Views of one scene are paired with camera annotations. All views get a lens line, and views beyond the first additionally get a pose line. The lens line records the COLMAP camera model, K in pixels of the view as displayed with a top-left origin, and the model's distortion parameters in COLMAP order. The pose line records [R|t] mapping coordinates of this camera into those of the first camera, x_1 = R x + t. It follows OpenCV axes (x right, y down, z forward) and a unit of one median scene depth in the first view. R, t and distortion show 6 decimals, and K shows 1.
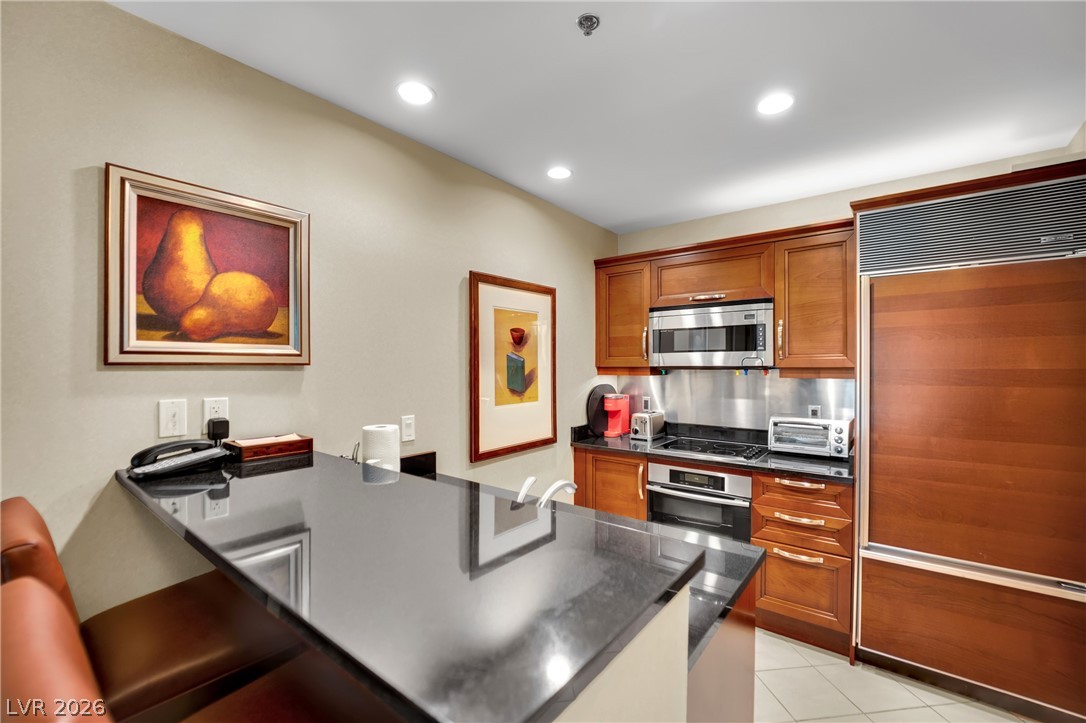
lens RADIAL K [[454.8, 0, 544.6], [0, 454.8, 374.9], [0, 0, 1]] dist [-0.001814, 0.000197]
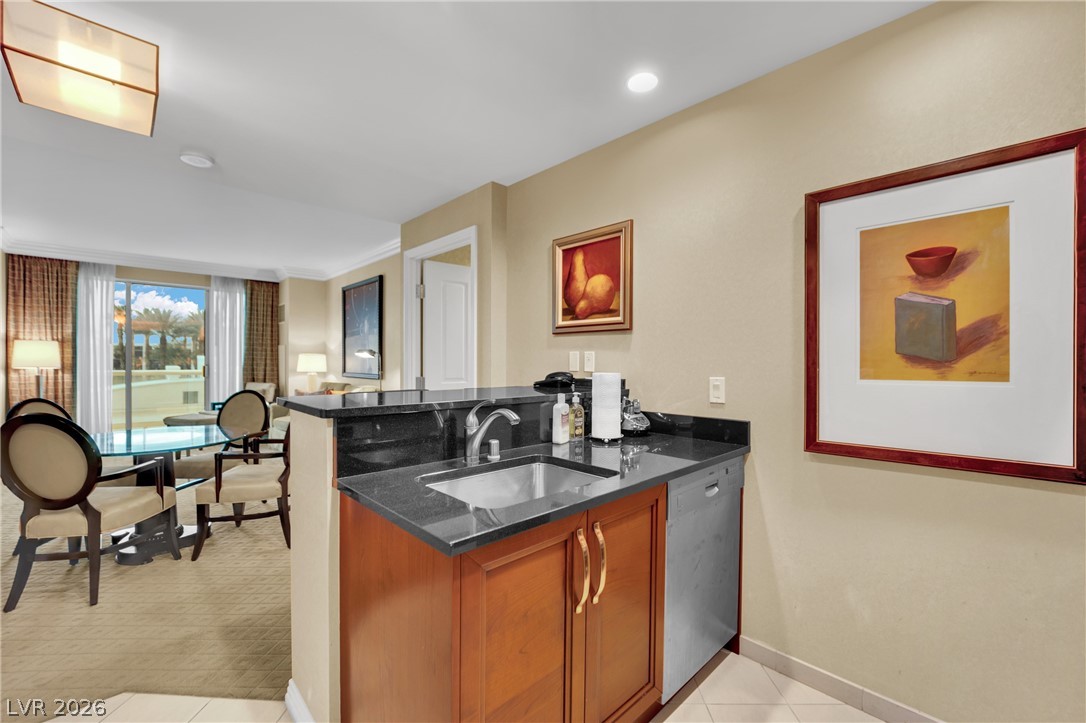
lens RADIAL K [[455.4, 0, 541.5], [0, 455.4, 357.7], [0, 0, 1]] dist [-0.001310, -0.000696]
pose [[-0.134944, -0.007935, -0.990821, 0.602333], [-0.024914, 0.999679, -0.004613, 0.051796], [0.990540, 0.024063, -0.135099, 0.634143]]
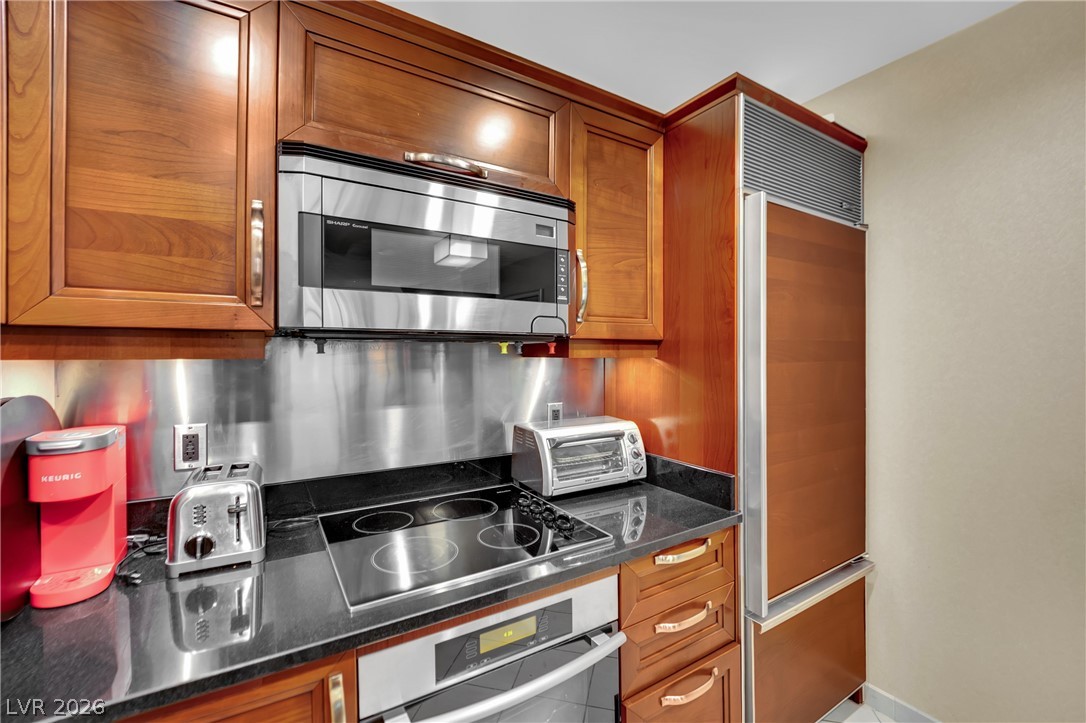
lens RADIAL K [[455.4, 0, 541.5], [0, 455.4, 357.7], [0, 0, 1]] dist [-0.001310, -0.000696]
pose [[0.350241, -0.005704, 0.936642, 0.000137], [0.019279, 0.999814, -0.001120, 0.007102], [-0.936461, 0.018450, 0.350286, 0.888694]]
